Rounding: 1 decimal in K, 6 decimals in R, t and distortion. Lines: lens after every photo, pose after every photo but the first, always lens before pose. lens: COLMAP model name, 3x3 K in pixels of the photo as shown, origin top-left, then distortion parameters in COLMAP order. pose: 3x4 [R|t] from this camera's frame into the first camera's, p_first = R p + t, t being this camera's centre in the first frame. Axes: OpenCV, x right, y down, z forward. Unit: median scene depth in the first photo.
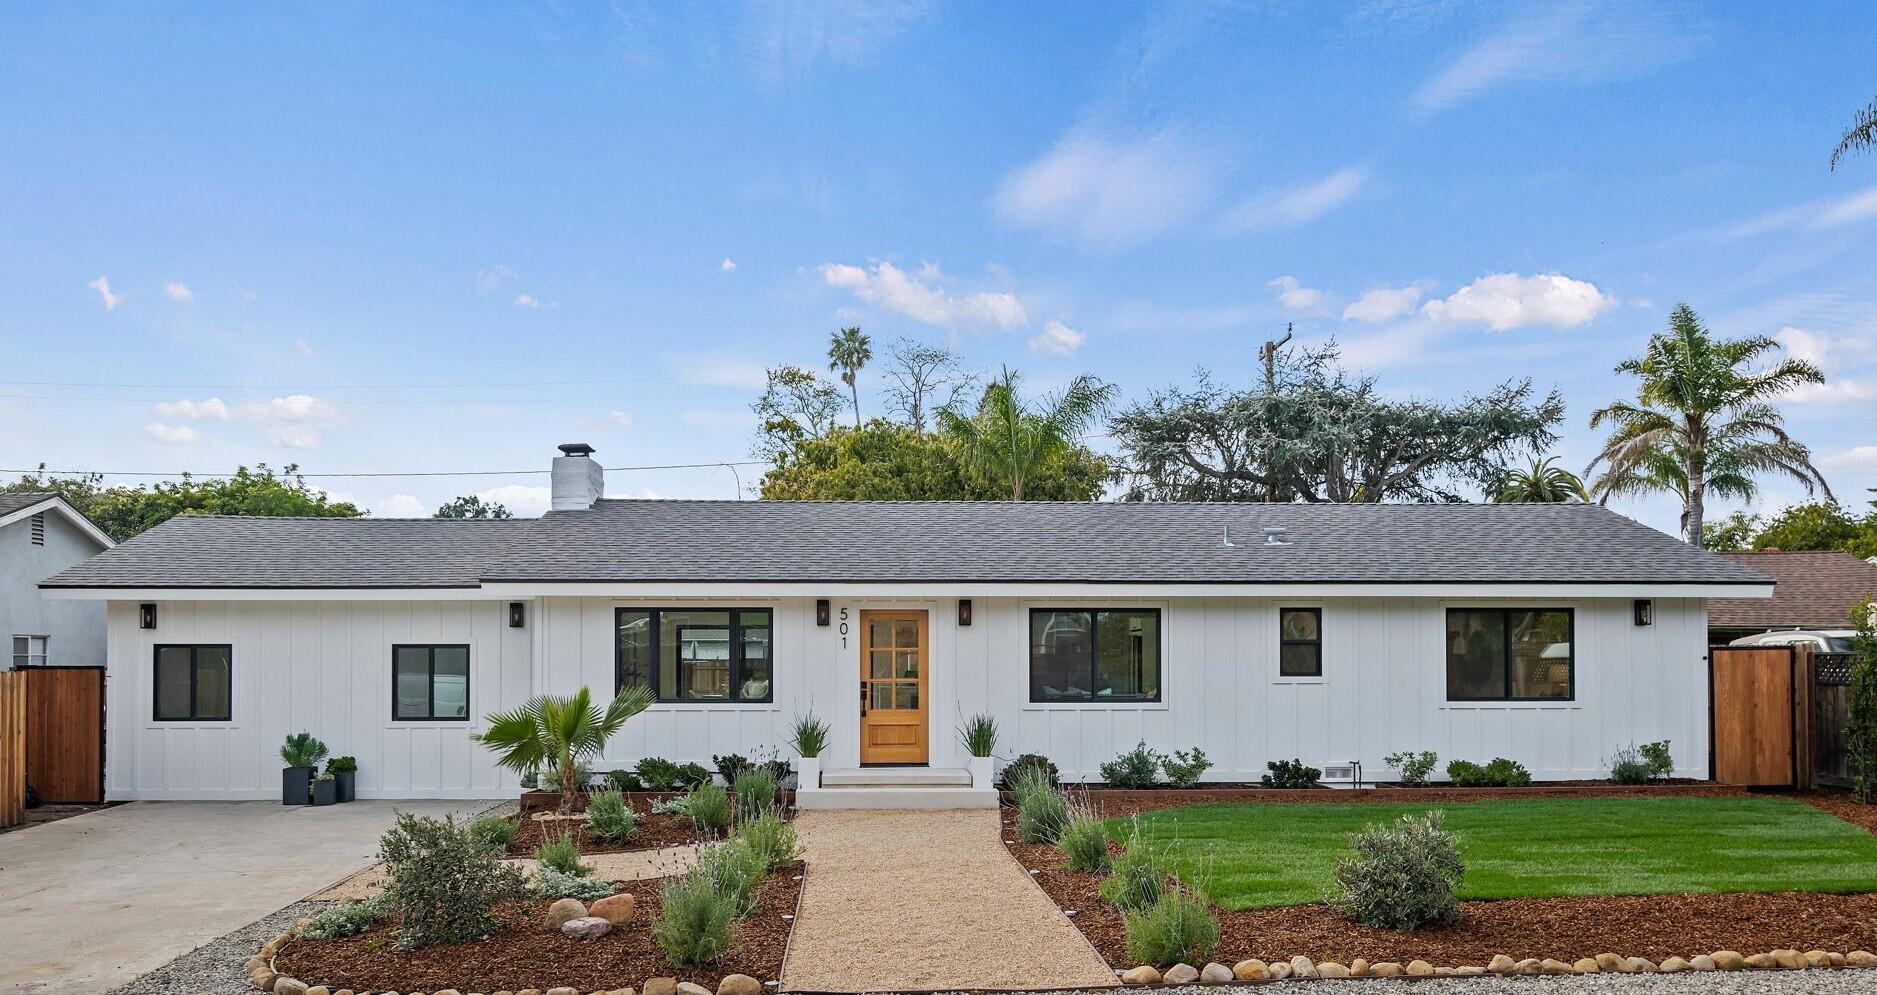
lens RADIAL K [[2838.4, 0, 938.5], [0, 2838.4, 497.5], [0, 0, 1]] dist [0.001128, -0.044559]
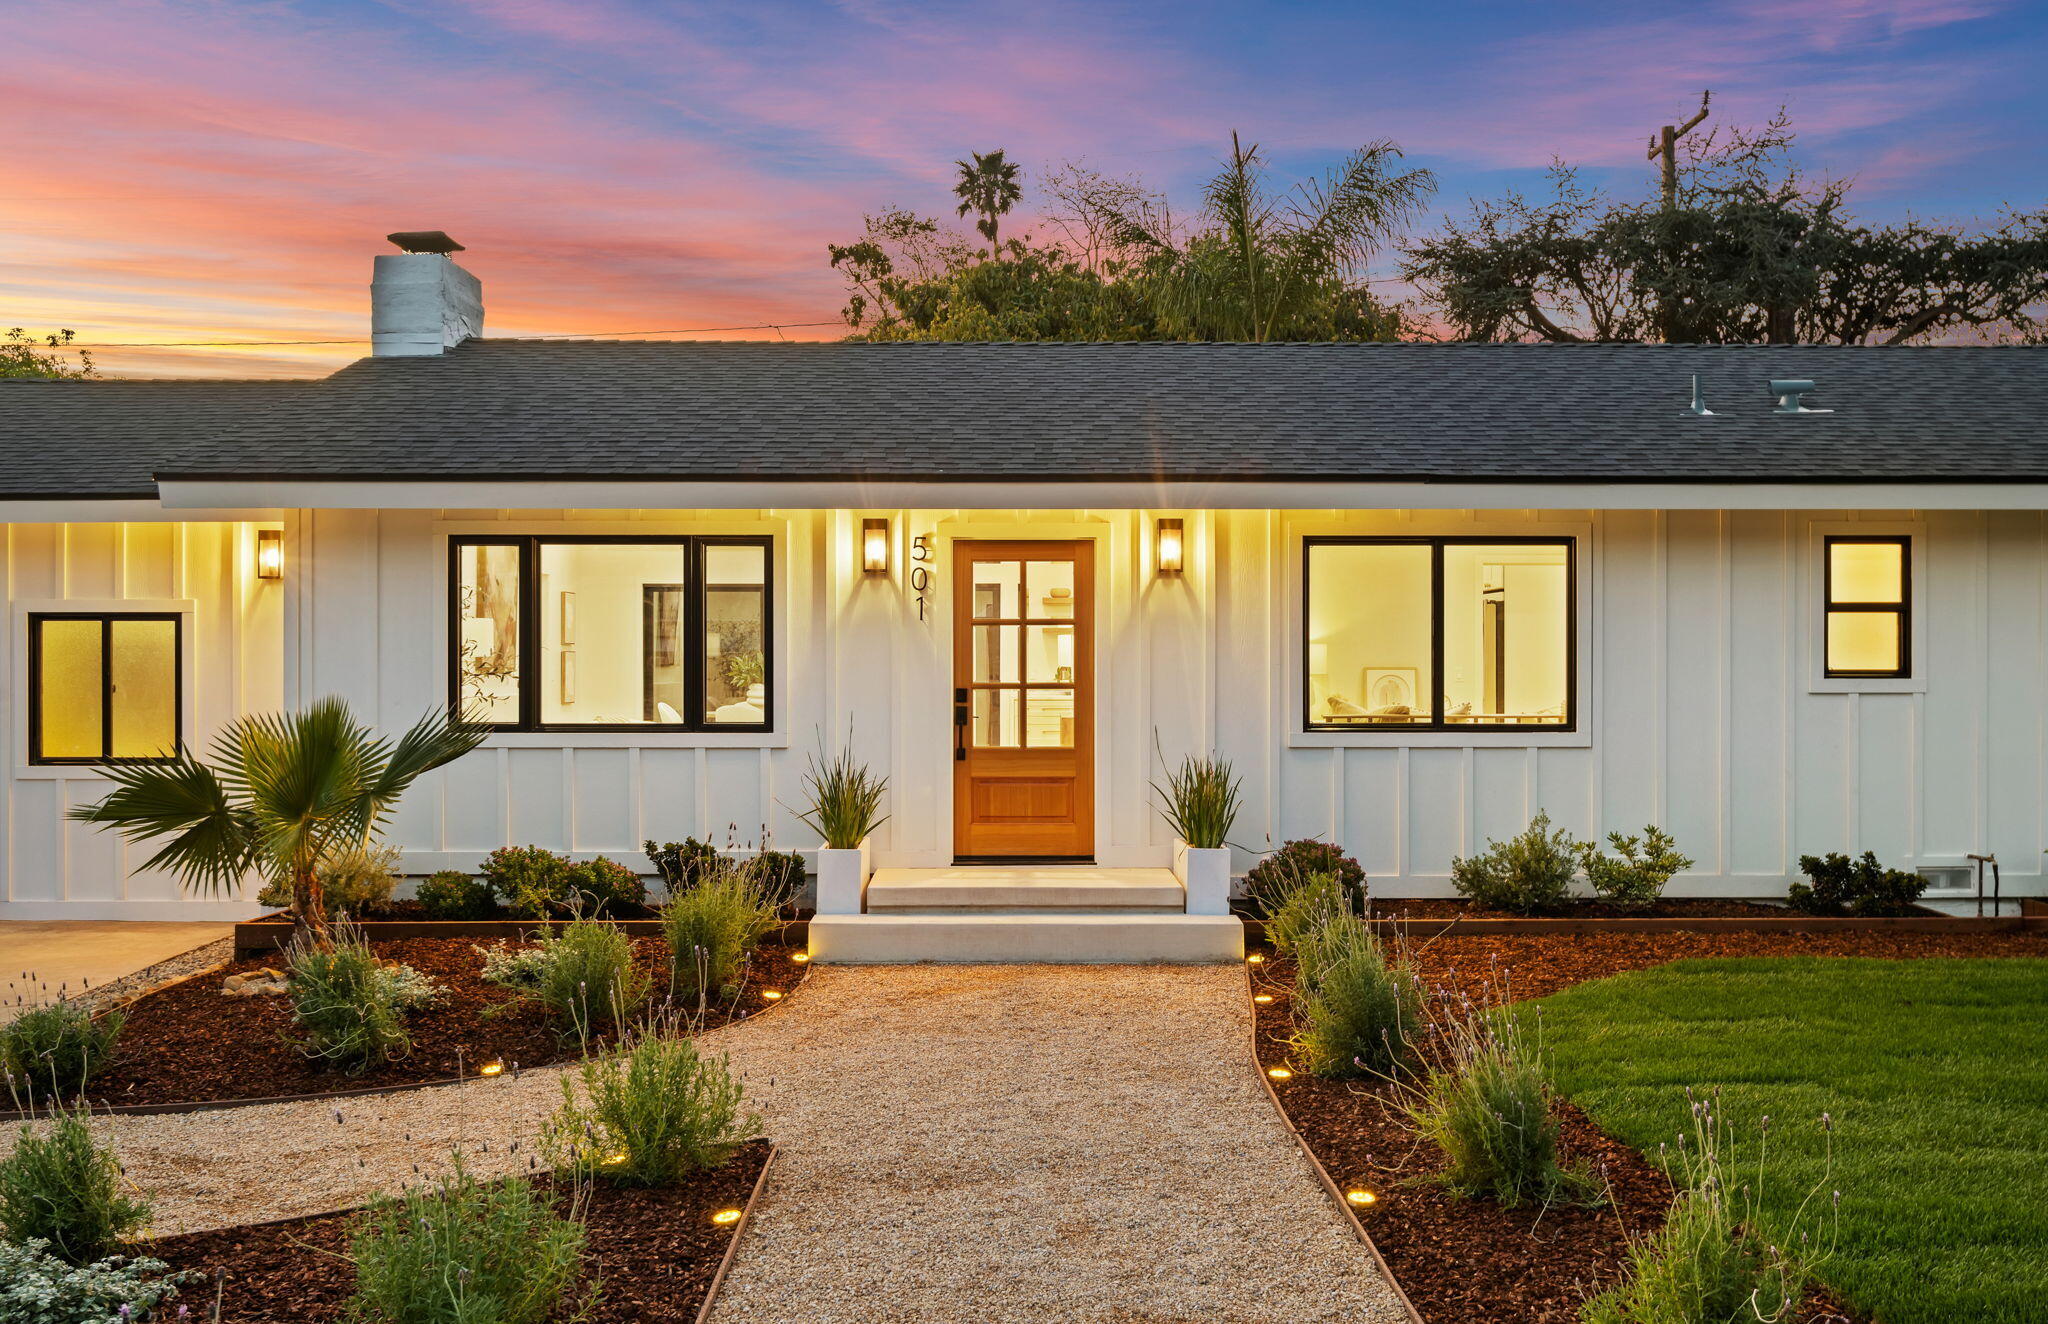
lens RADIAL K [[2823.6, 0, 1024.0], [0, 2823.6, 662.0], [0, 0, 1]] dist [-0.002092, 0.002887]
pose [[0.999283, 0.000710, -0.037856, 0.002750], [0.001492, 0.998309, 0.058112, 0.032133], [0.037833, -0.058127, 0.997592, 0.515860]]
